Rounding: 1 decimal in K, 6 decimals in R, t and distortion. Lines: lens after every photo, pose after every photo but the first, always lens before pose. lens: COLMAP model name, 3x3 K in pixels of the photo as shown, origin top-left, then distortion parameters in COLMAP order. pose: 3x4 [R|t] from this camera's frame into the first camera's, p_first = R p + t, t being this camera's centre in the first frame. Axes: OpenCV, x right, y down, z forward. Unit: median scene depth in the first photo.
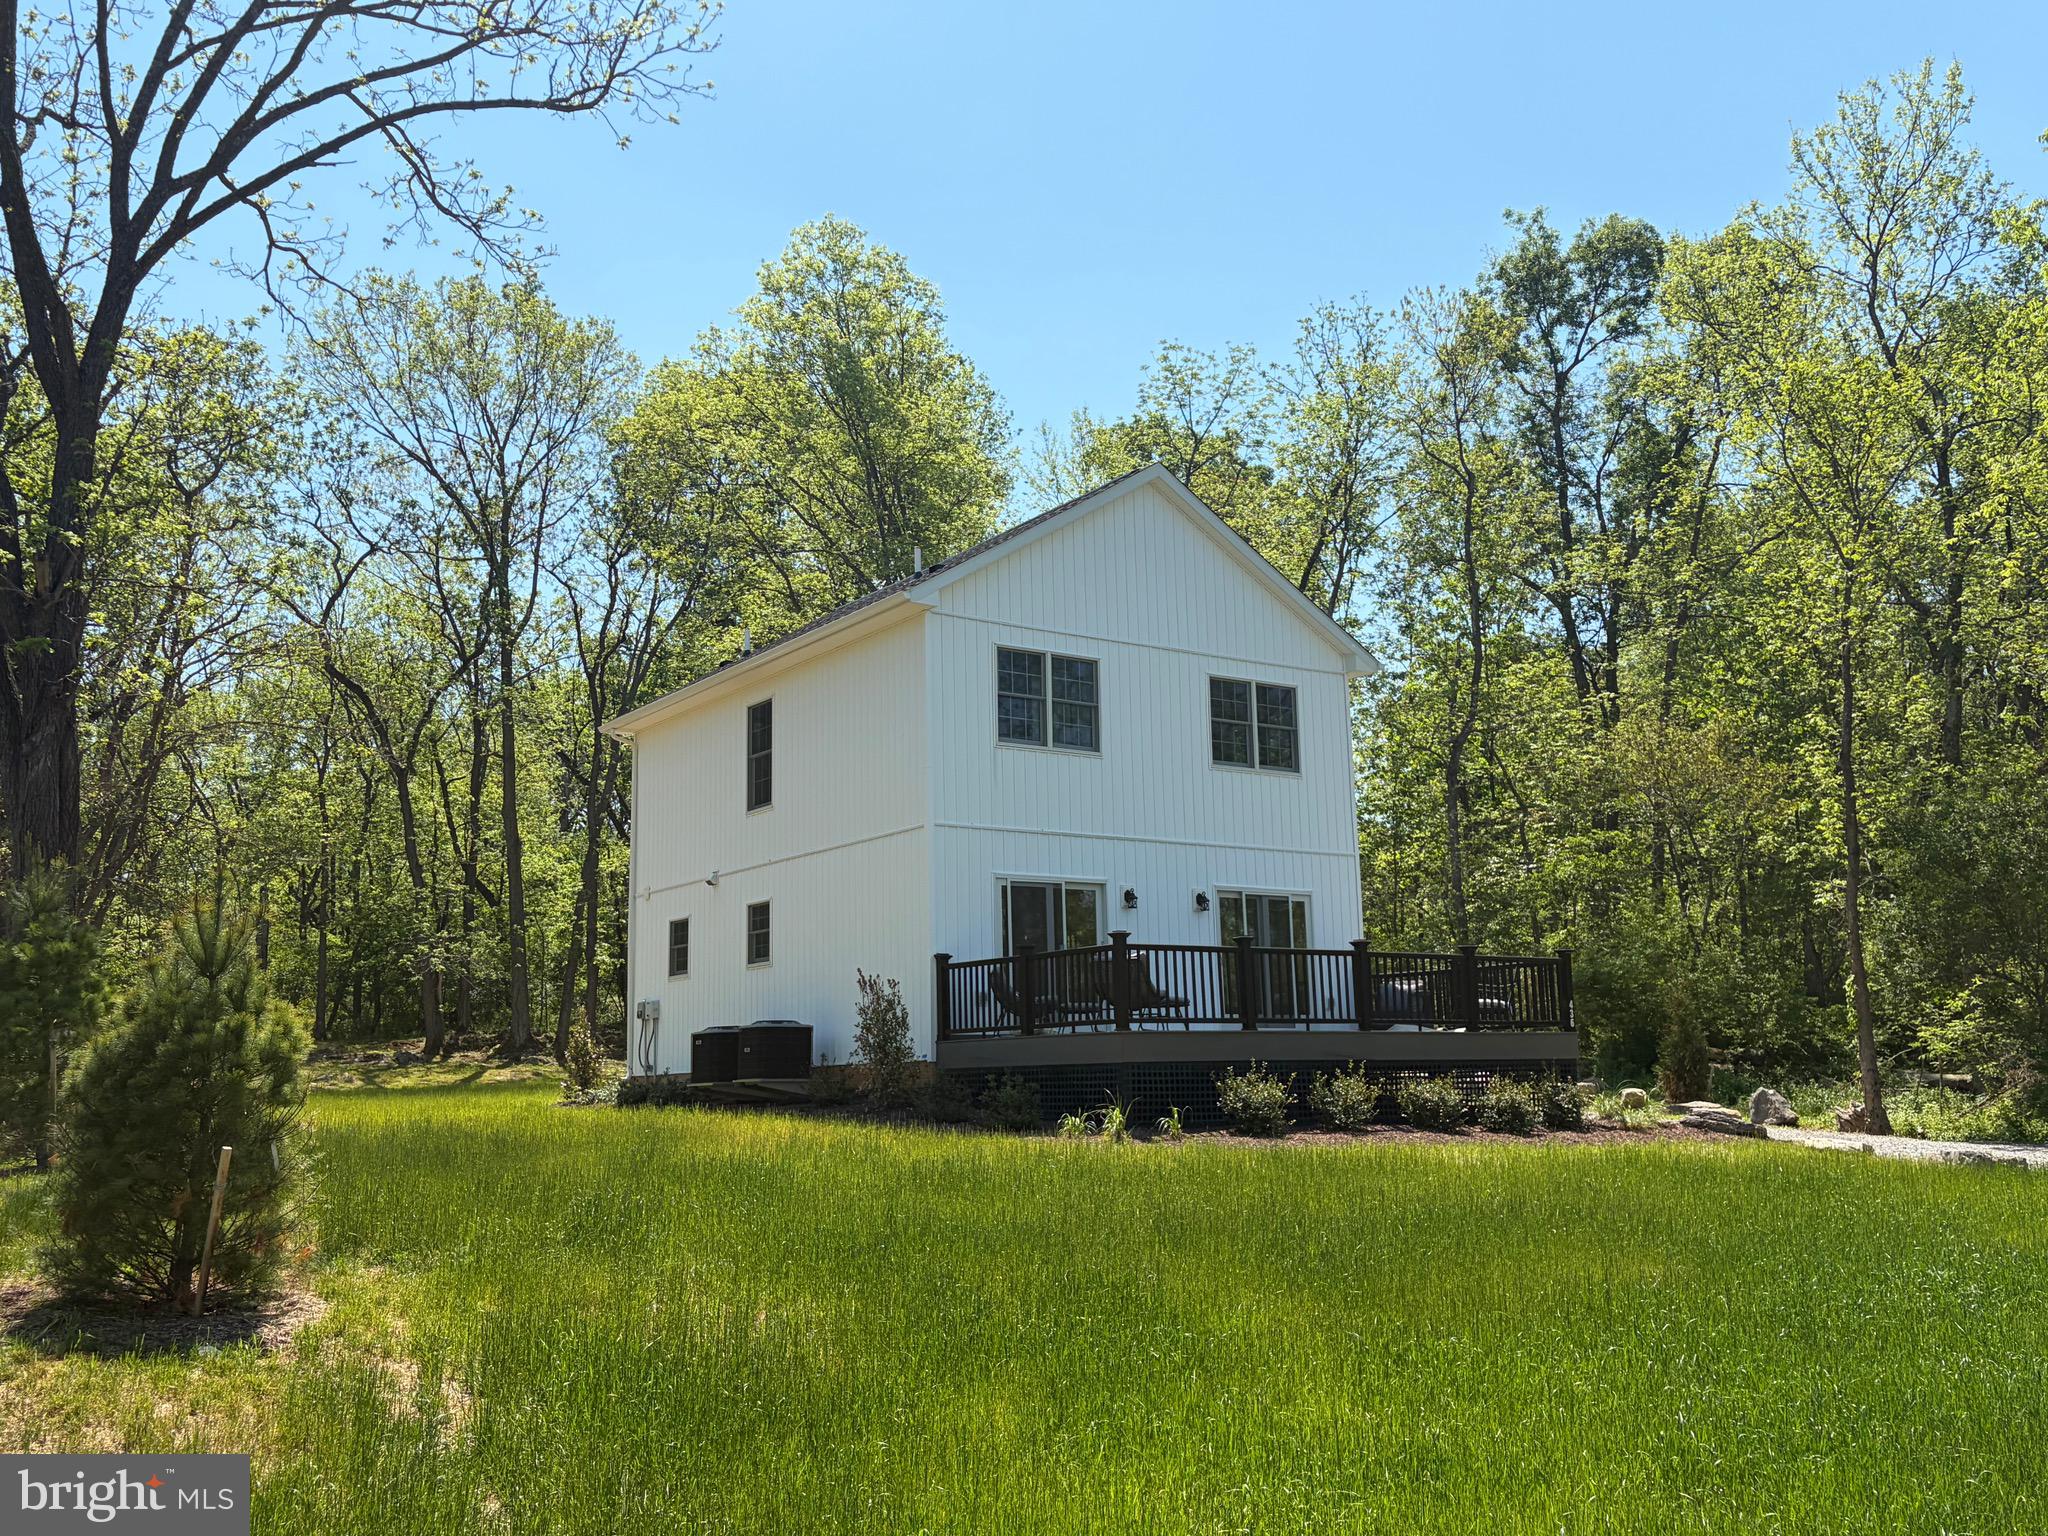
lens RADIAL K [[1777.5, 0, 1015.4], [0, 1777.5, 730.5], [0, 0, 1]] dist [0.171161, -0.370438]
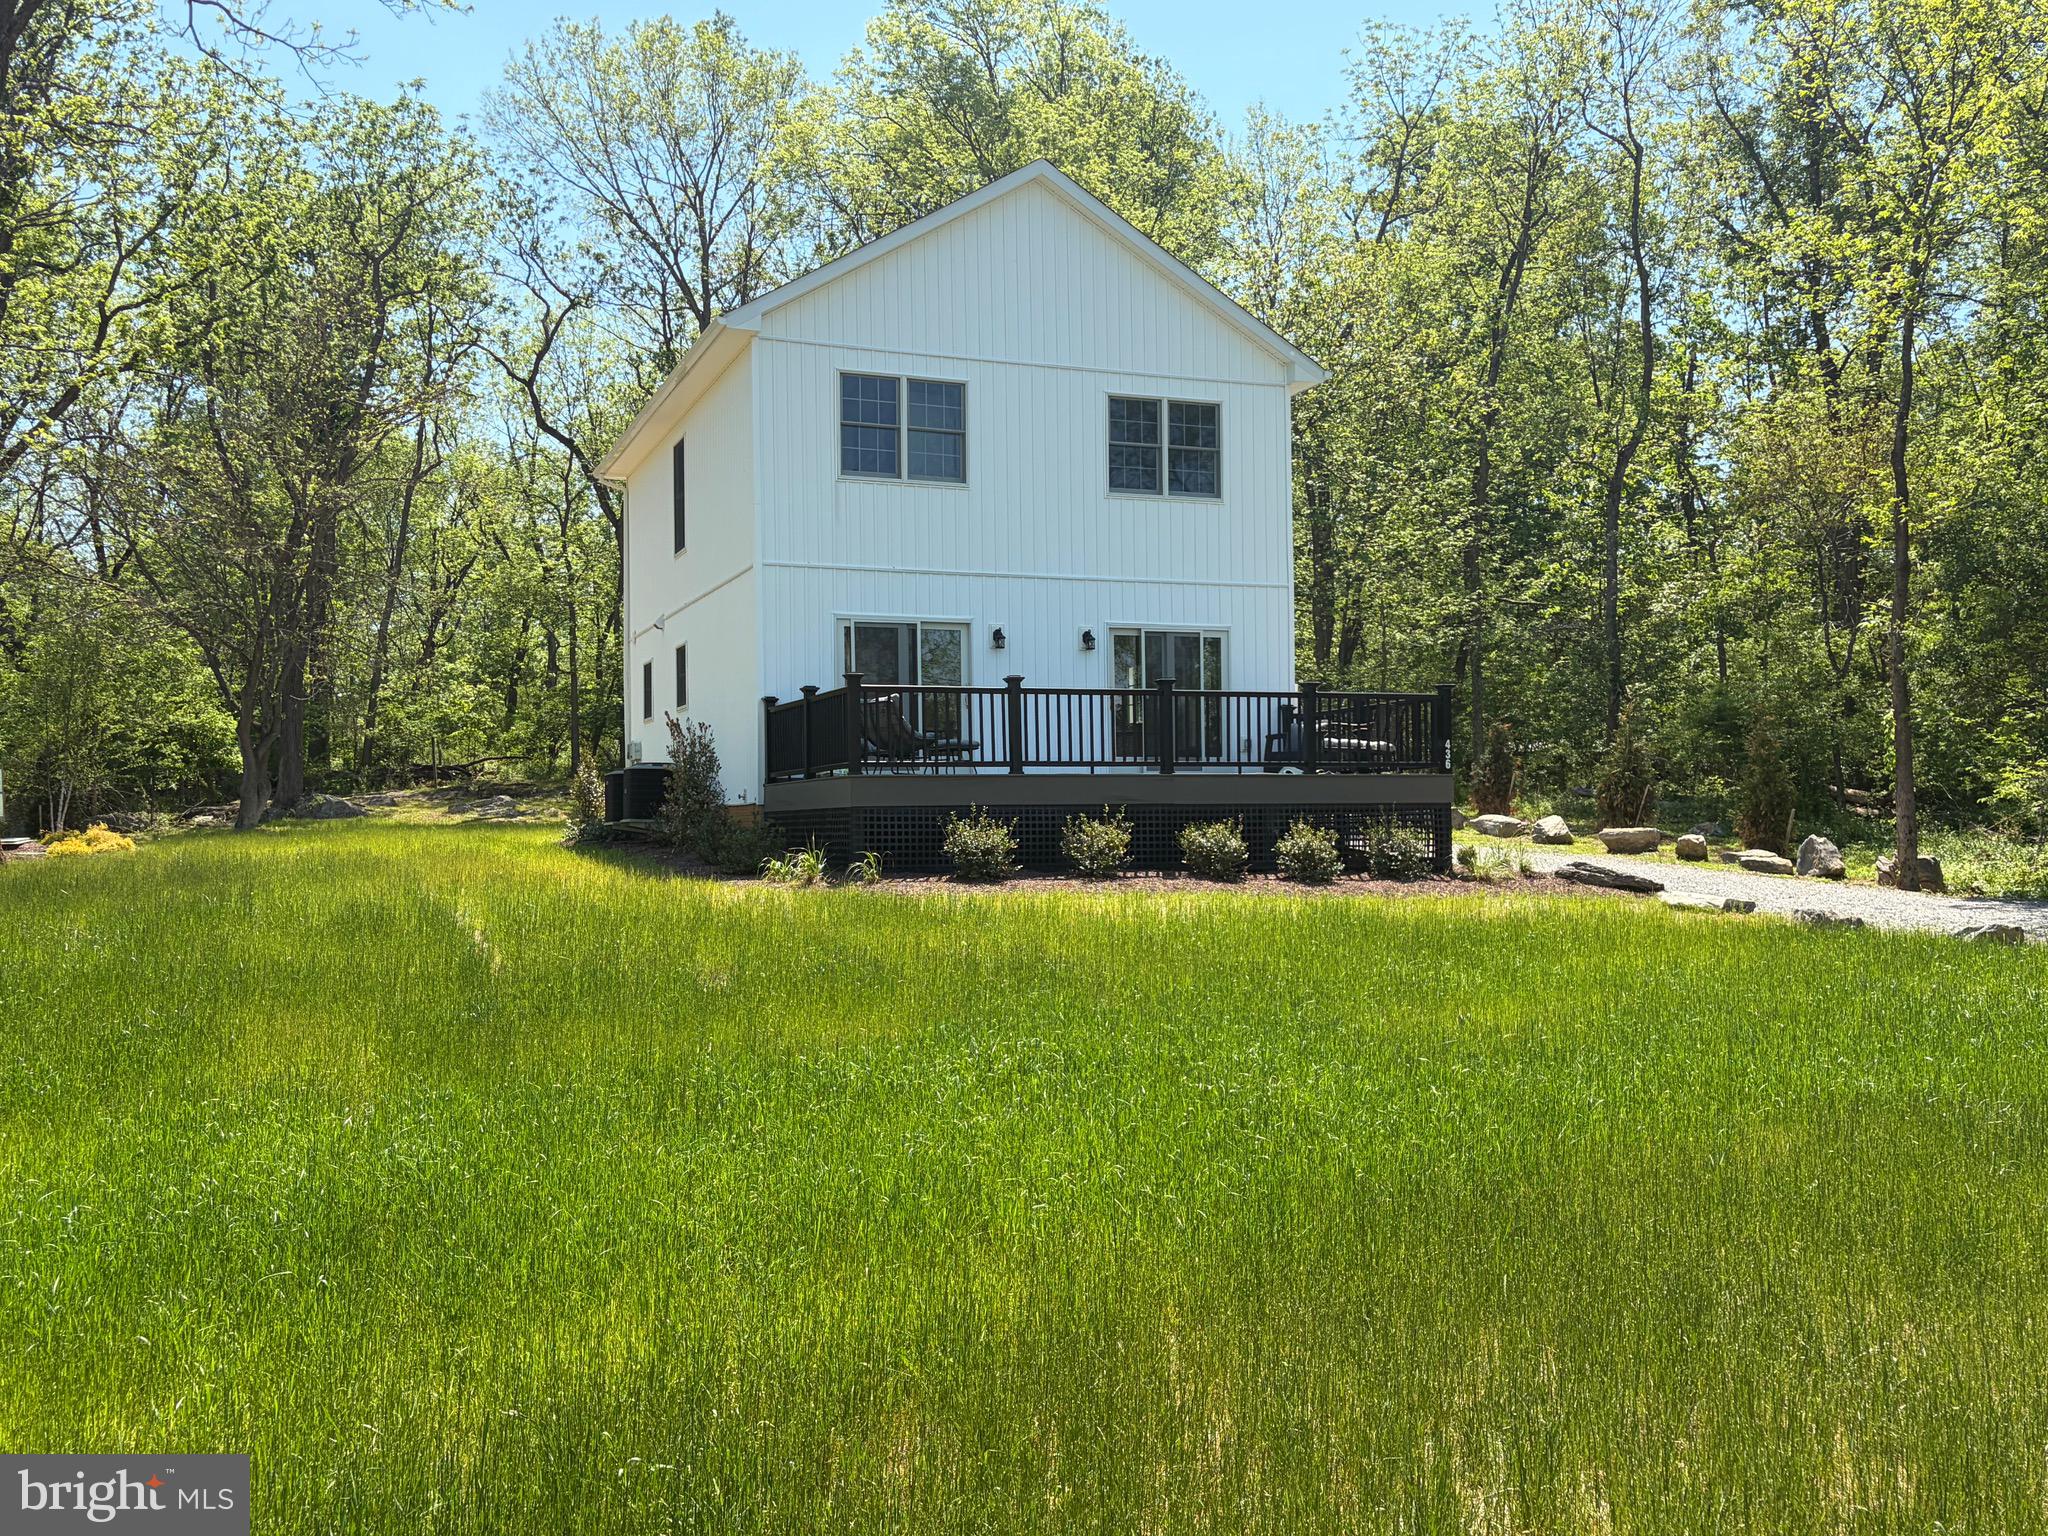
lens RADIAL K [[1777.5, 0, 1015.4], [0, 1777.5, 730.5], [0, 0, 1]] dist [0.171161, -0.370438]
pose [[0.975542, -0.002692, -0.219795, 0.272077], [0.033817, 0.989859, 0.137969, 0.012161], [0.217195, -0.142027, 0.965741, 0.076267]]
